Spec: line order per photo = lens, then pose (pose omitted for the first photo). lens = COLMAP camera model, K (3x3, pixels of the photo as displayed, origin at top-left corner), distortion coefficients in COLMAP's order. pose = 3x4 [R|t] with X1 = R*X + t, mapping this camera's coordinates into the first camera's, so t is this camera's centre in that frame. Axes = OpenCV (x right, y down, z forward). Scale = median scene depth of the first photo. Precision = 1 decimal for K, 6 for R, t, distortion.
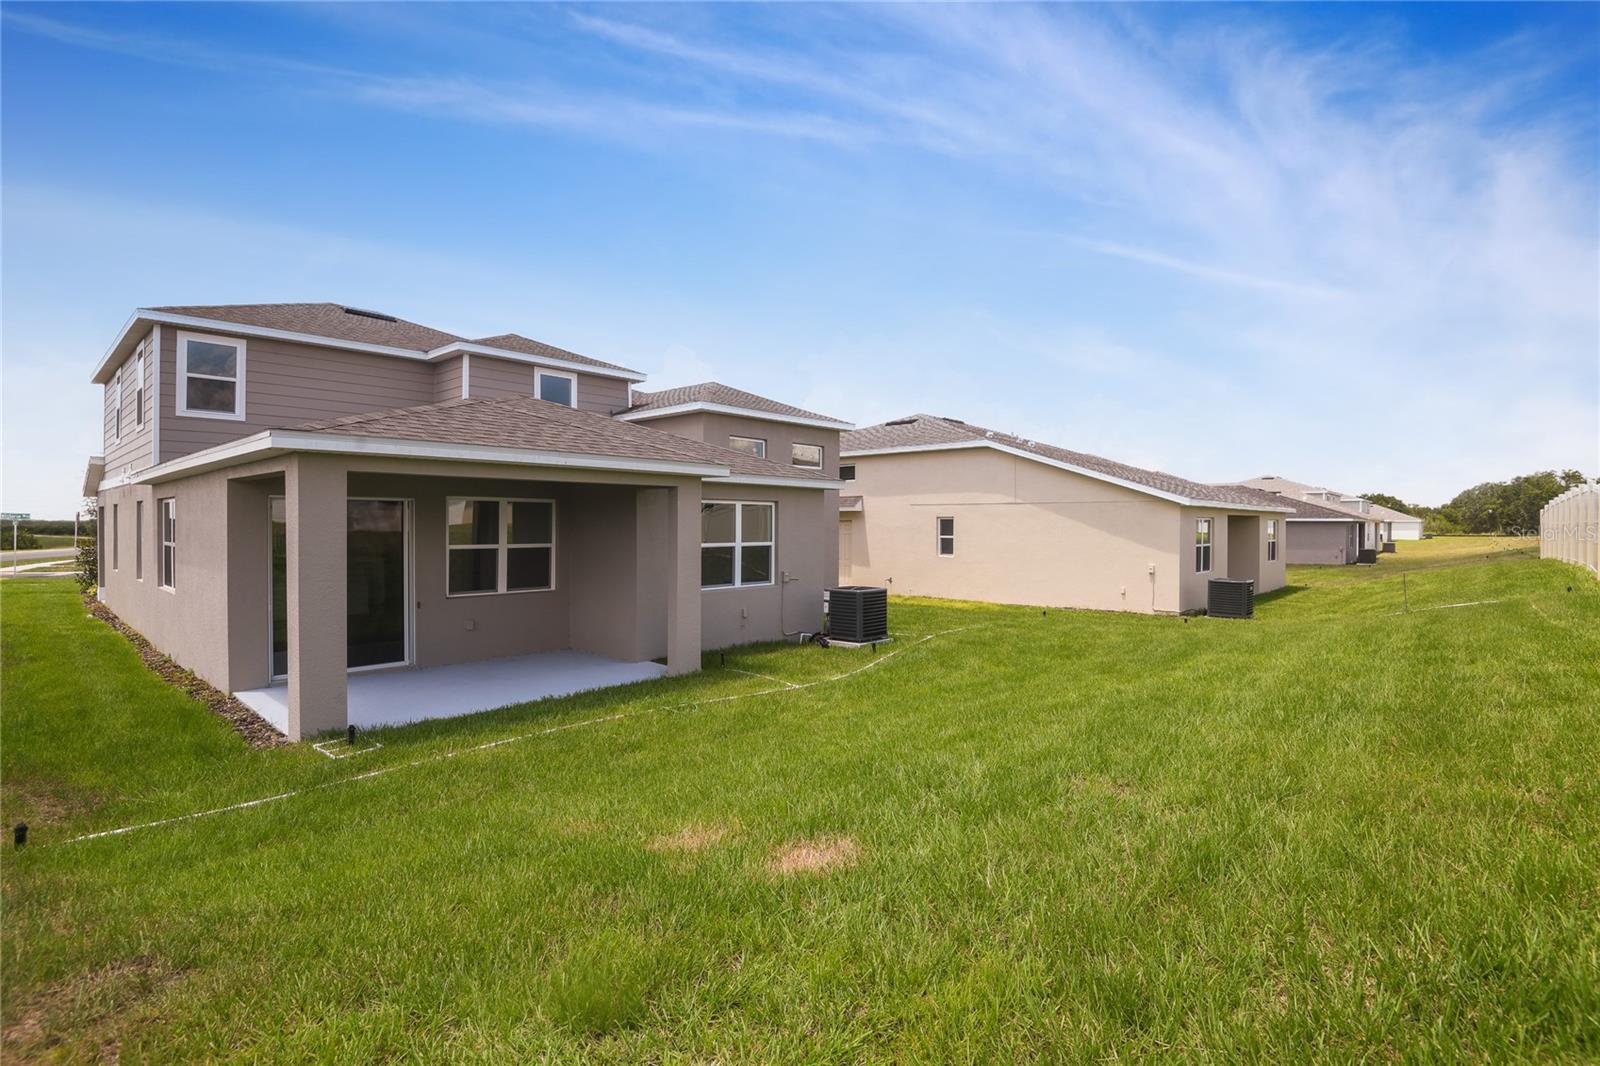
lens RADIAL K [[757.3, 0, 800.0], [0, 757.3, 533.0], [0, 0, 1]] dist [-0.005426, -0.000740]
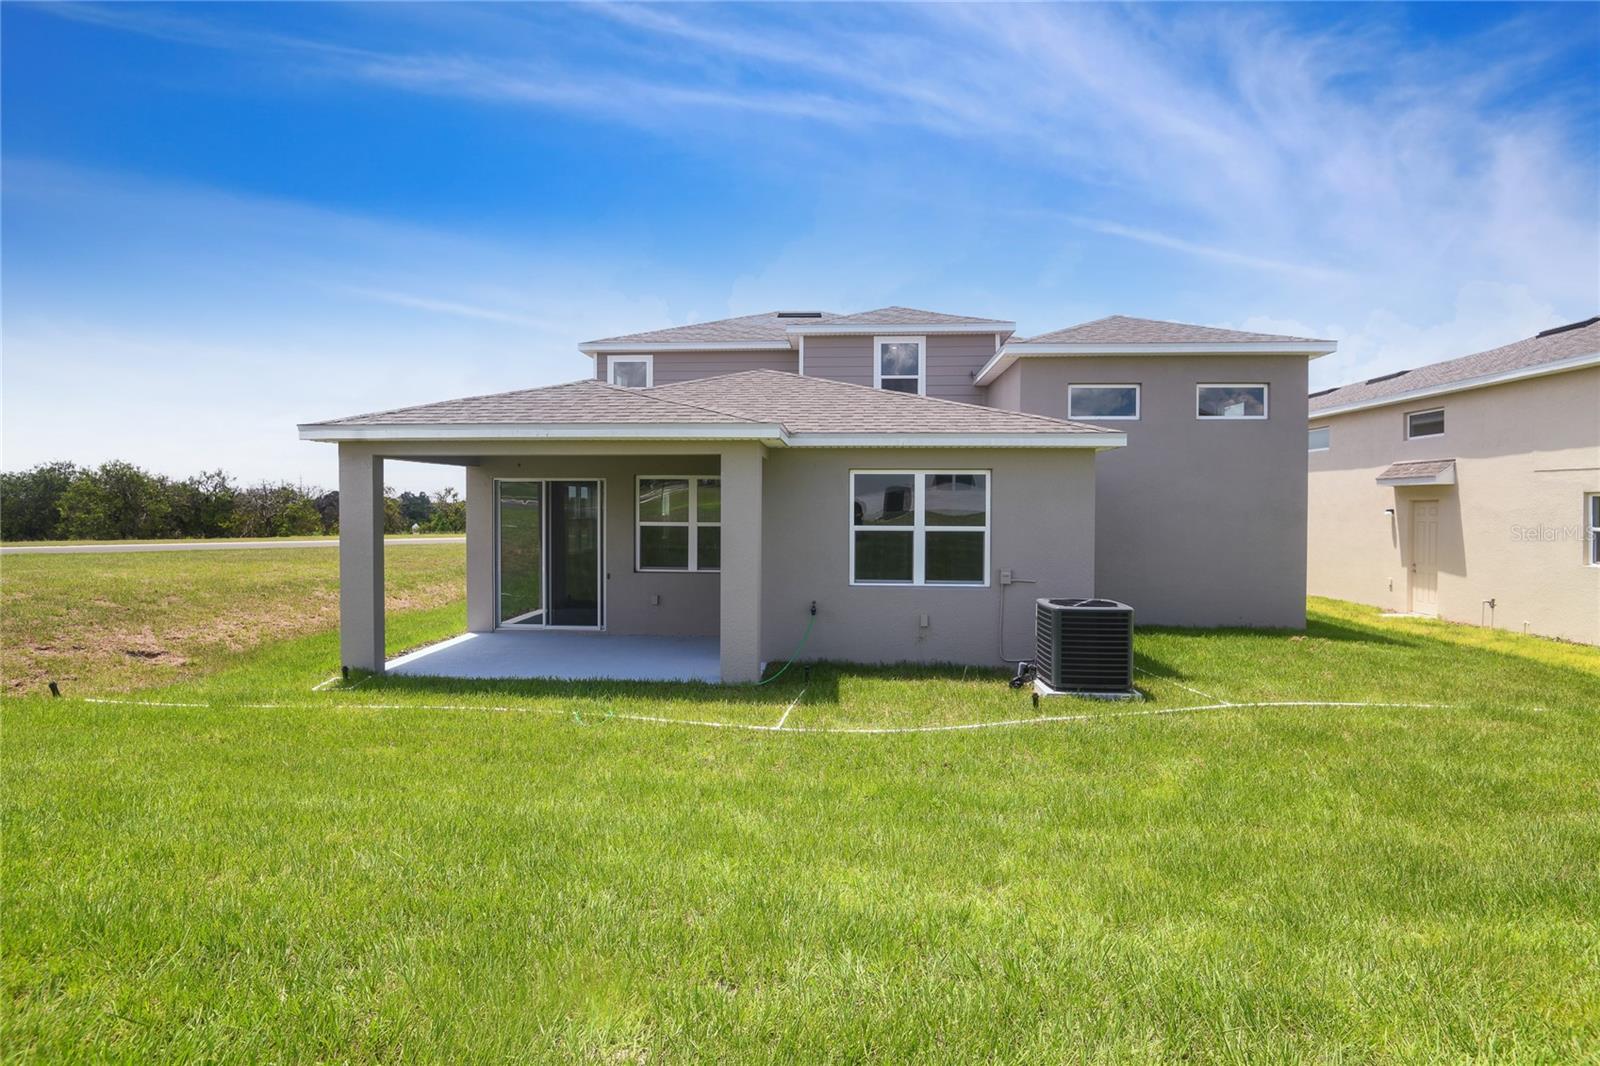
lens RADIAL K [[757.3, 0, 800.0], [0, 757.3, 533.0], [0, 0, 1]] dist [-0.005426, -0.000740]
pose [[0.650427, 0.026554, -0.759105, 0.409245], [-0.011392, 0.999617, 0.025206, 0.001838], [0.759484, -0.007747, 0.650480, 0.415540]]
